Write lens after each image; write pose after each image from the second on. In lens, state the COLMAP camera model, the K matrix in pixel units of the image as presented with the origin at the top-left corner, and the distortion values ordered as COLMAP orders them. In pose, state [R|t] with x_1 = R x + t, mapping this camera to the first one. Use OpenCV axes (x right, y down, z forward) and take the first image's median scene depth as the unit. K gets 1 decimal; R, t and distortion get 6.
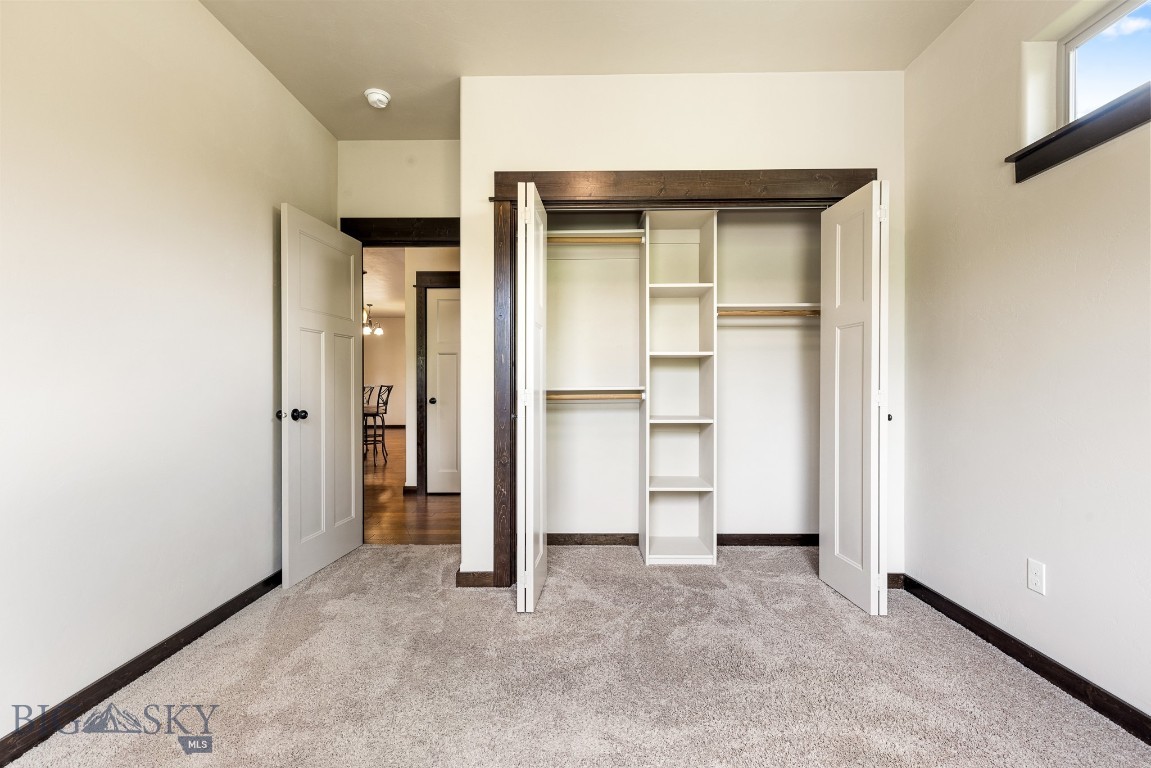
lens RADIAL K [[519.2, 0, 576.8], [0, 519.2, 383.9], [0, 0, 1]] dist [0.017263, -0.000664]
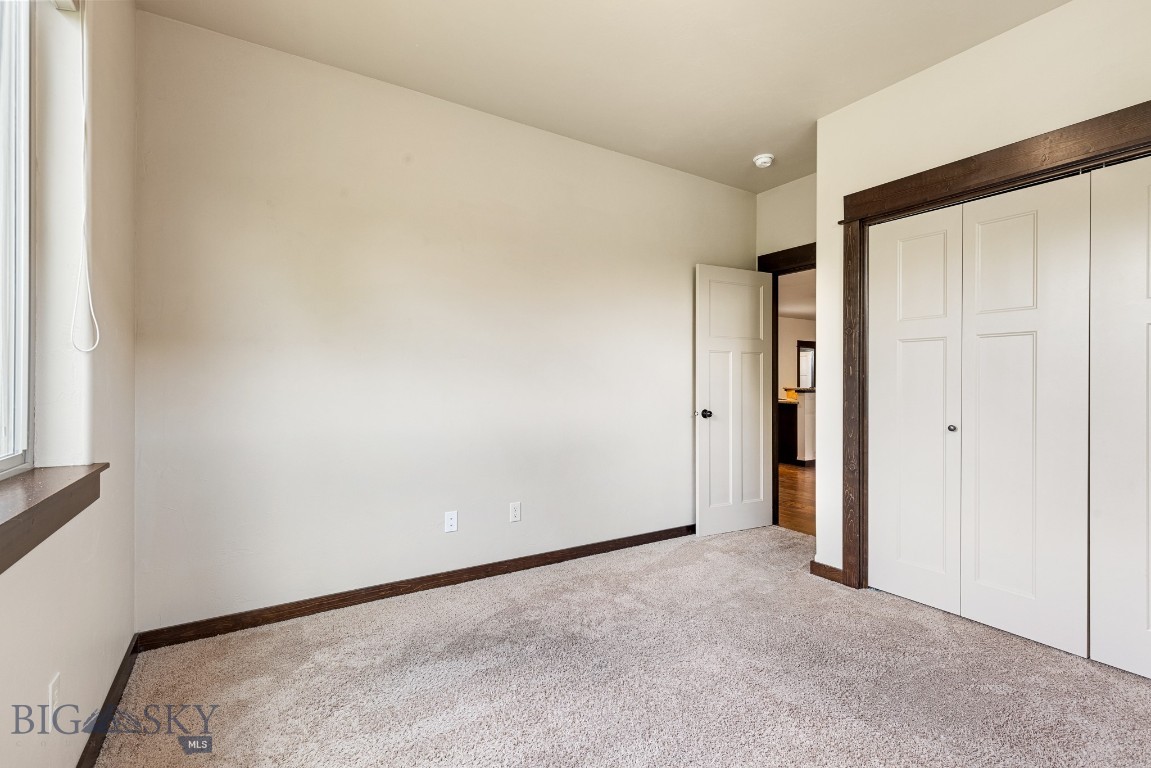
lens RADIAL K [[519.2, 0, 575.4], [0, 519.2, 386.5], [0, 0, 1]] dist [0.017263, -0.000664]
pose [[0.553111, 0.007493, -0.833074, 0.428000], [-0.003283, 0.999971, 0.006814, -0.021872], [0.833101, -0.001033, 0.553119, -0.051678]]
